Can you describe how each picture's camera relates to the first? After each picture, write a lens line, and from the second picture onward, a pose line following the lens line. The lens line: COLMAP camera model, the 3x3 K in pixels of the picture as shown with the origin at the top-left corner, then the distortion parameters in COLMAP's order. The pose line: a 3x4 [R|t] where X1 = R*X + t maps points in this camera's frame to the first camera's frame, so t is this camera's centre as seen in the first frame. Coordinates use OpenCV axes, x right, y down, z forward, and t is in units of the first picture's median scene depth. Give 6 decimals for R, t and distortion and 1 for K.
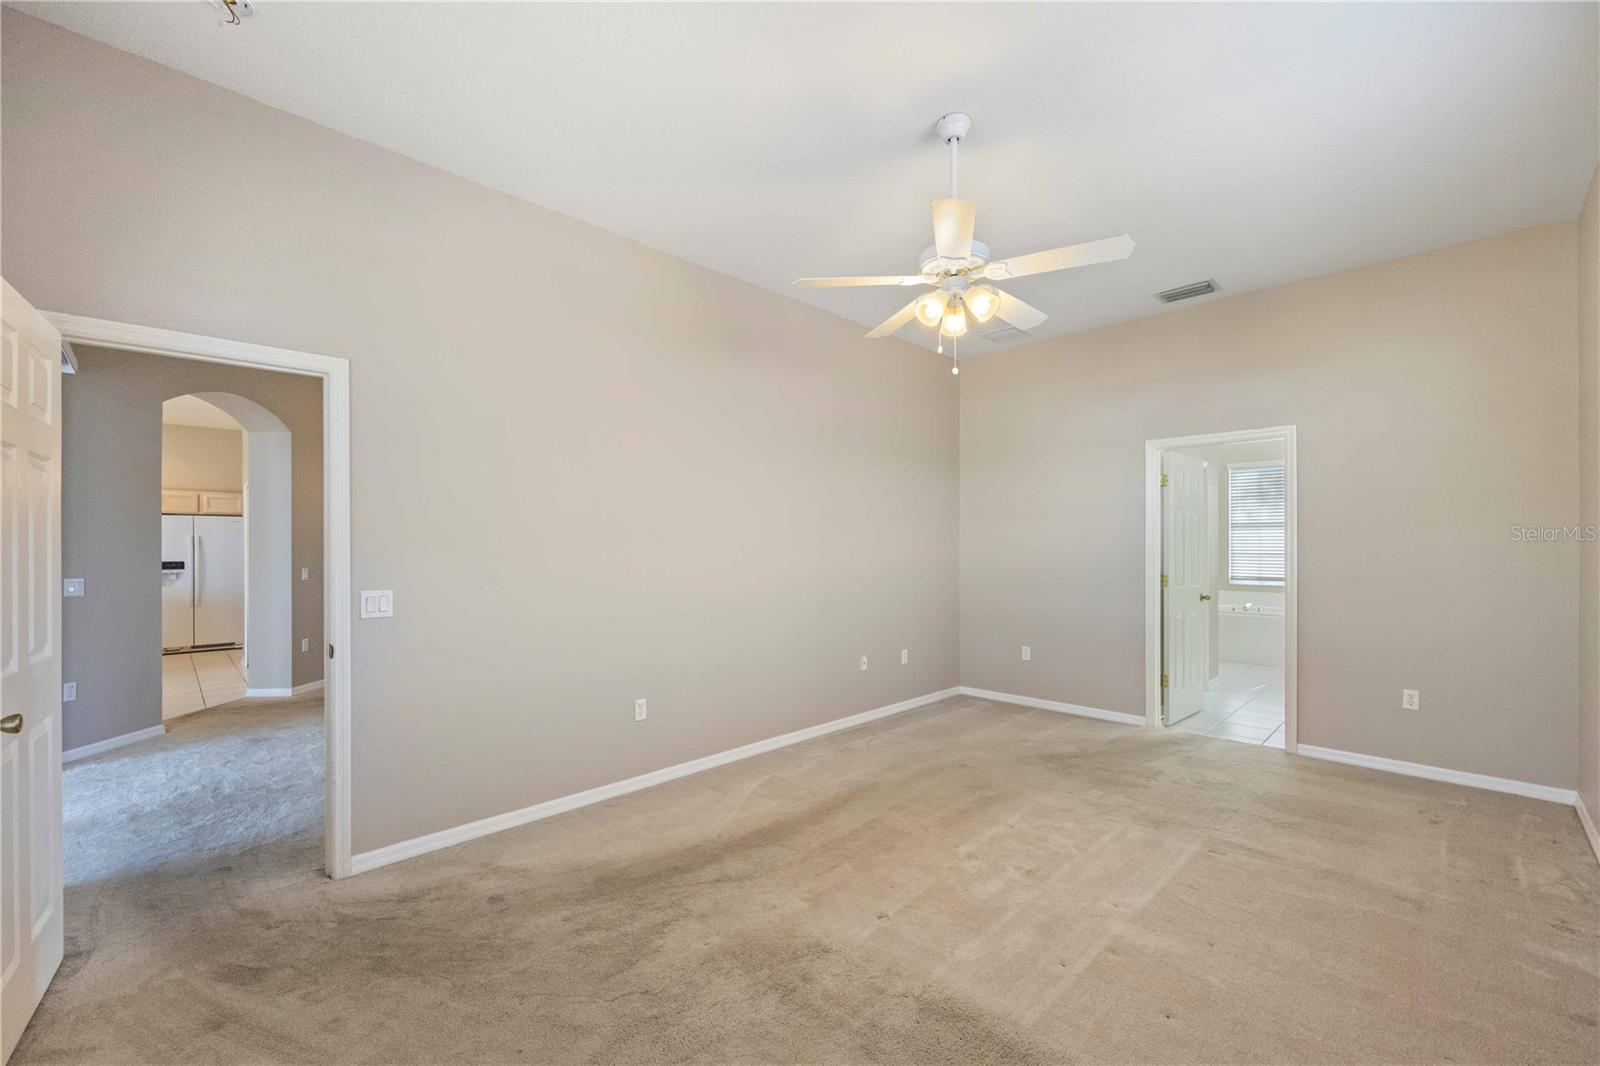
lens RADIAL K [[644.5, 0, 799.1], [0, 644.5, 547.9], [0, 0, 1]] dist [0.002952, 0.000006]
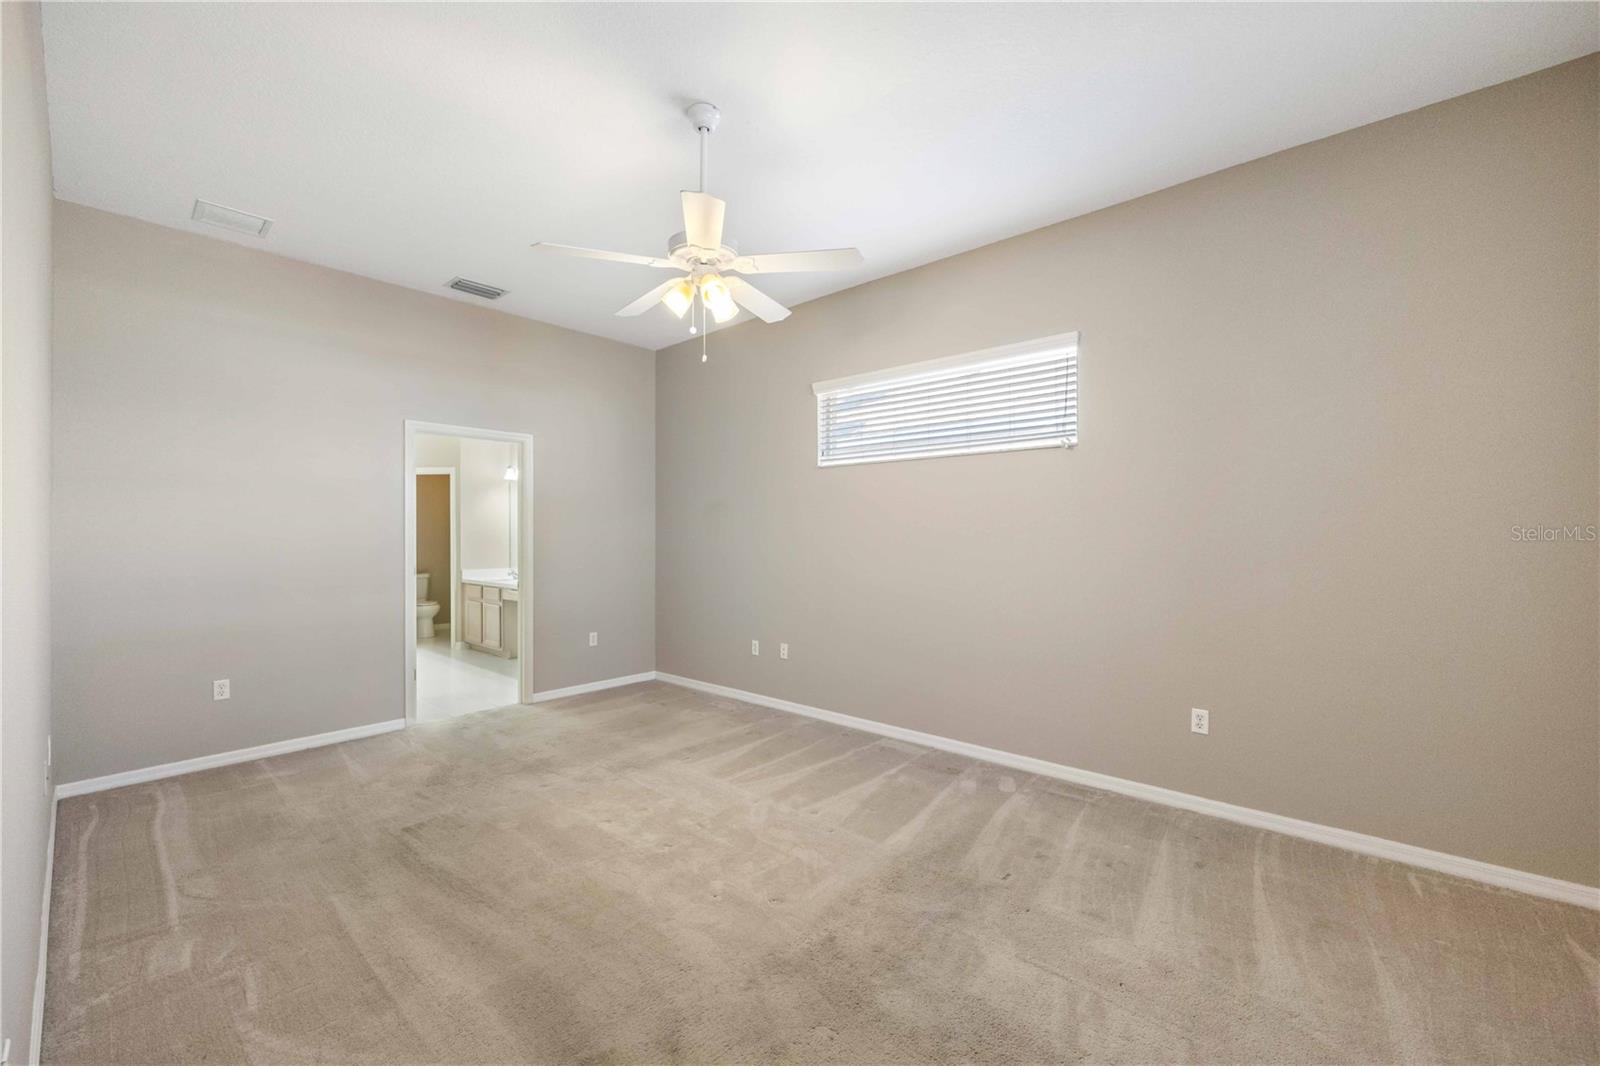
lens RADIAL K [[644.5, 0, 801.2], [0, 644.5, 524.6], [0, 0, 1]] dist [0.002952, 0.000006]
pose [[-0.065178, 0.023421, 0.997599, -0.494550], [0.006145, 0.999715, -0.023069, 0.012726], [-0.997855, 0.004626, -0.065304, 0.584312]]
